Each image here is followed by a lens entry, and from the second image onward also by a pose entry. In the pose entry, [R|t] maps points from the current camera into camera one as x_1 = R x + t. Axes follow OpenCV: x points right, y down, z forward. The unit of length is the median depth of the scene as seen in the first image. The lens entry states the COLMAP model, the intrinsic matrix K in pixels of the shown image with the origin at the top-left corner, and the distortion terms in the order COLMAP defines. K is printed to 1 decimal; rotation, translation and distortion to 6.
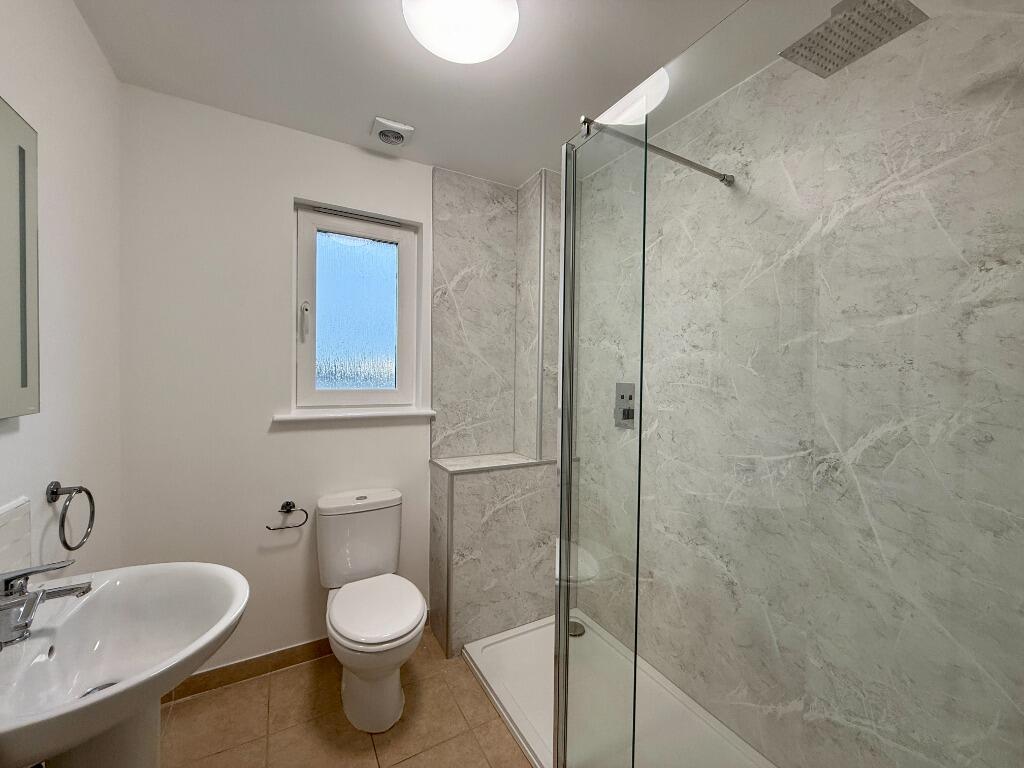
lens RADIAL K [[409.2, 0, 512.4], [0, 409.2, 380.9], [0, 0, 1]] dist [-0.002300, 0.000280]
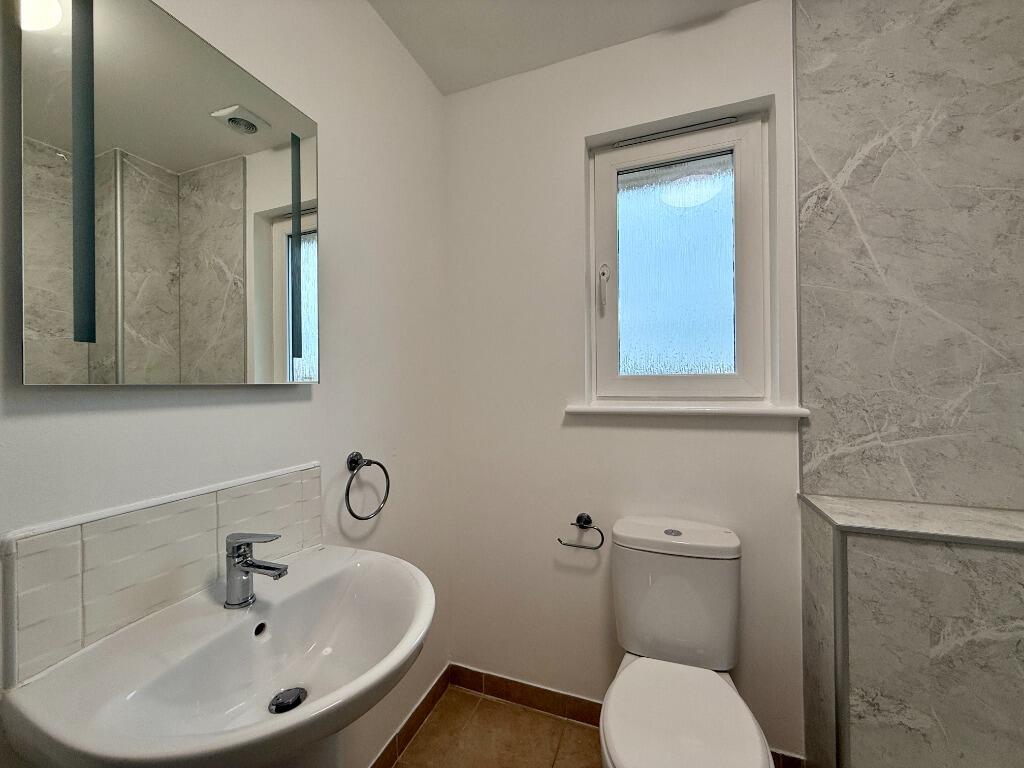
lens RADIAL K [[409.2, 0, 507.1], [0, 409.2, 383.0], [0, 0, 1]] dist [-0.002300, 0.000280]
pose [[0.630311, -0.023188, -0.775997, -0.013233], [0.008889, 0.999704, -0.022653, 0.051060], [0.776292, 0.007381, 0.630330, 0.349156]]
